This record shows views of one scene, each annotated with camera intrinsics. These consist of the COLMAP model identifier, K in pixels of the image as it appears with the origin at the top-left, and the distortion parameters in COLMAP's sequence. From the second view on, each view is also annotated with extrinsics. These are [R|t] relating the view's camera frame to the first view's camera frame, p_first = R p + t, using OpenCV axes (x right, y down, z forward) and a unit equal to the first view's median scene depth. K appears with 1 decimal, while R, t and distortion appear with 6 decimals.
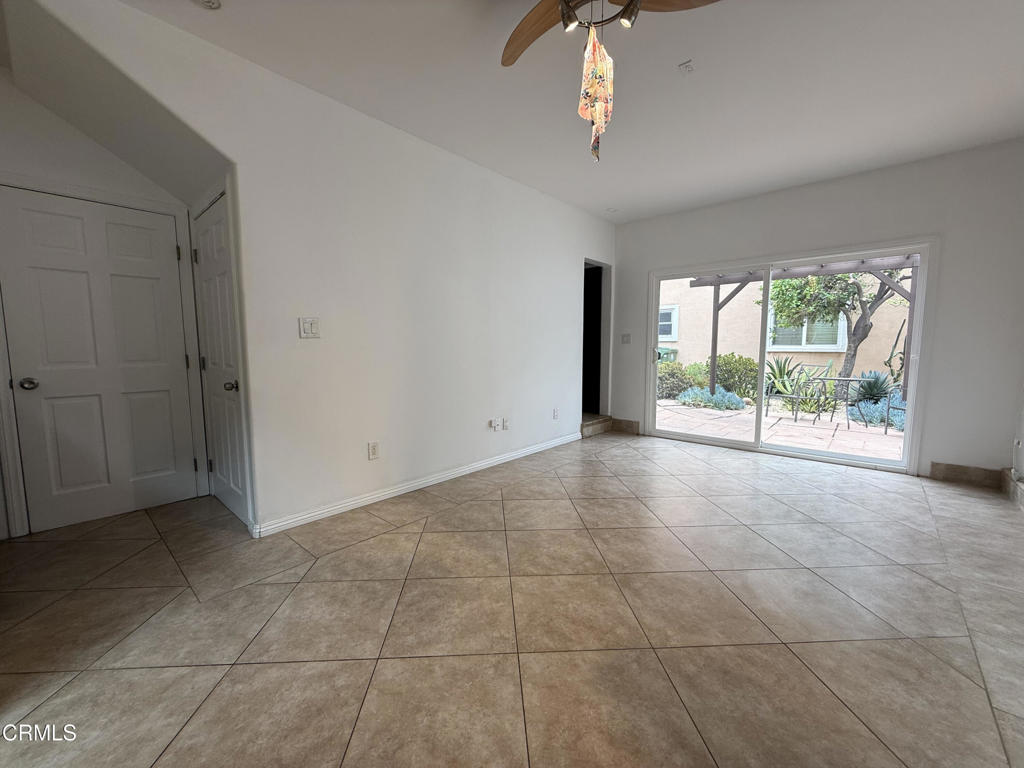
lens RADIAL K [[407.2, 0, 508.3], [0, 407.2, 385.5], [0, 0, 1]] dist [0.000332, 0.000234]
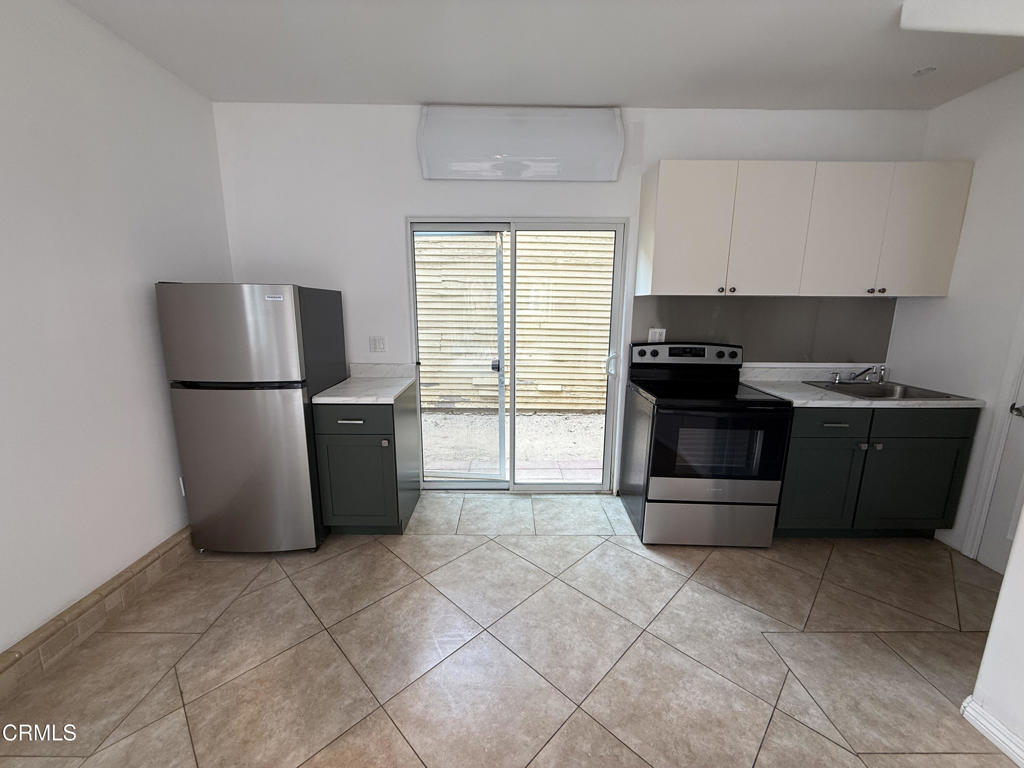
lens RADIAL K [[407.2, 0, 508.5], [0, 407.2, 385.4], [0, 0, 1]] dist [0.000332, 0.000234]
pose [[-0.740538, 0.124736, -0.660337, 0.205129], [-0.070798, 0.962674, 0.261242, -0.187902], [0.668275, 0.240210, -0.704065, 0.766853]]
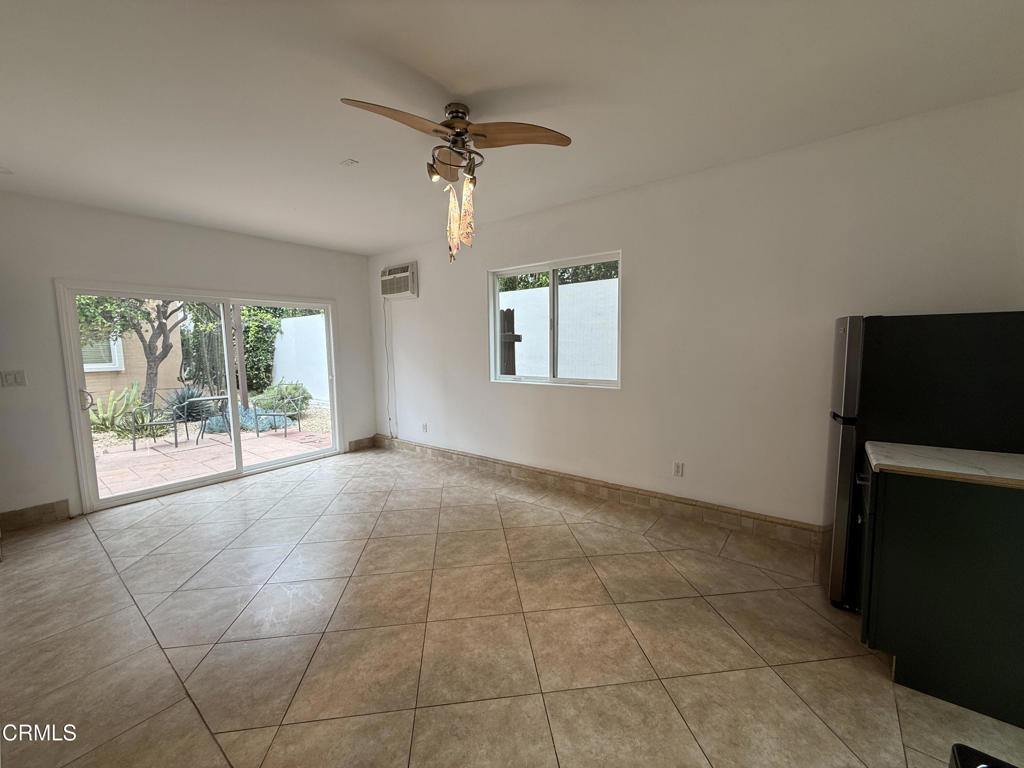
lens RADIAL K [[407.2, 0, 508.5], [0, 407.2, 387.6], [0, 0, 1]] dist [0.000332, 0.000234]
pose [[-0.065986, -0.102637, 0.992528, -0.737944], [0.113952, 0.987413, 0.109684, -0.164981], [-0.991292, 0.120338, -0.053459, 0.574700]]
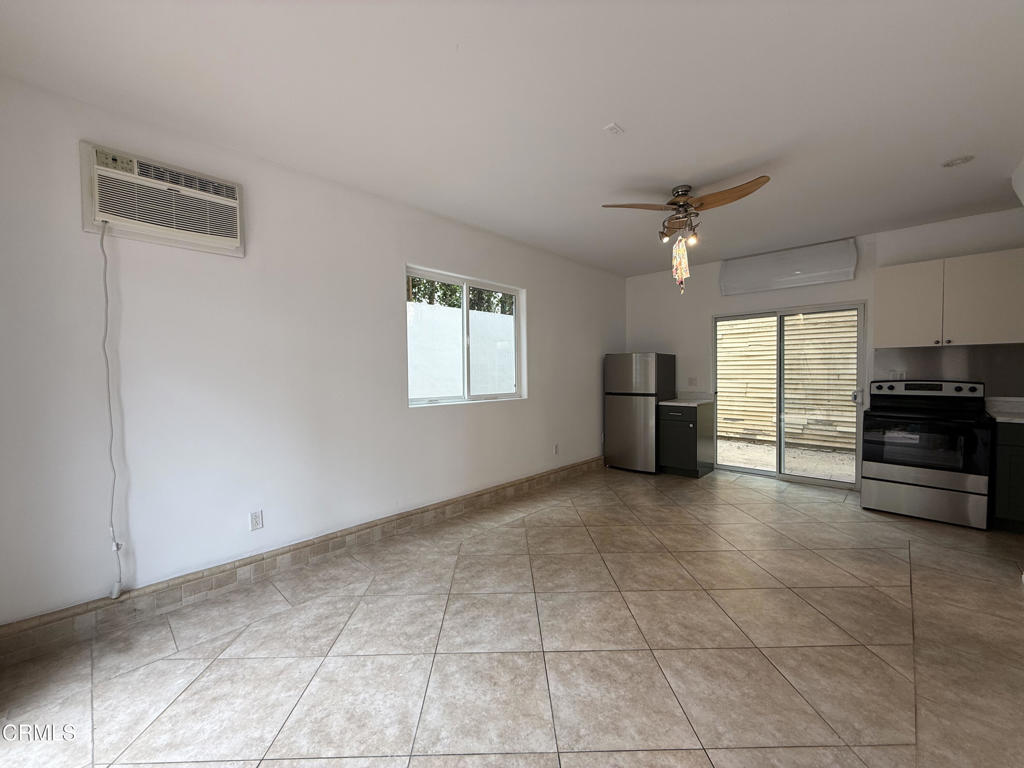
lens RADIAL K [[407.2, 0, 510.5], [0, 407.2, 384.0], [0, 0, 1]] dist [0.000332, 0.000234]
pose [[-0.999383, 0.009060, 0.033926, 0.575974], [0.013191, 0.992242, 0.123619, -0.237825], [-0.032543, 0.123991, -0.991750, 1.791443]]
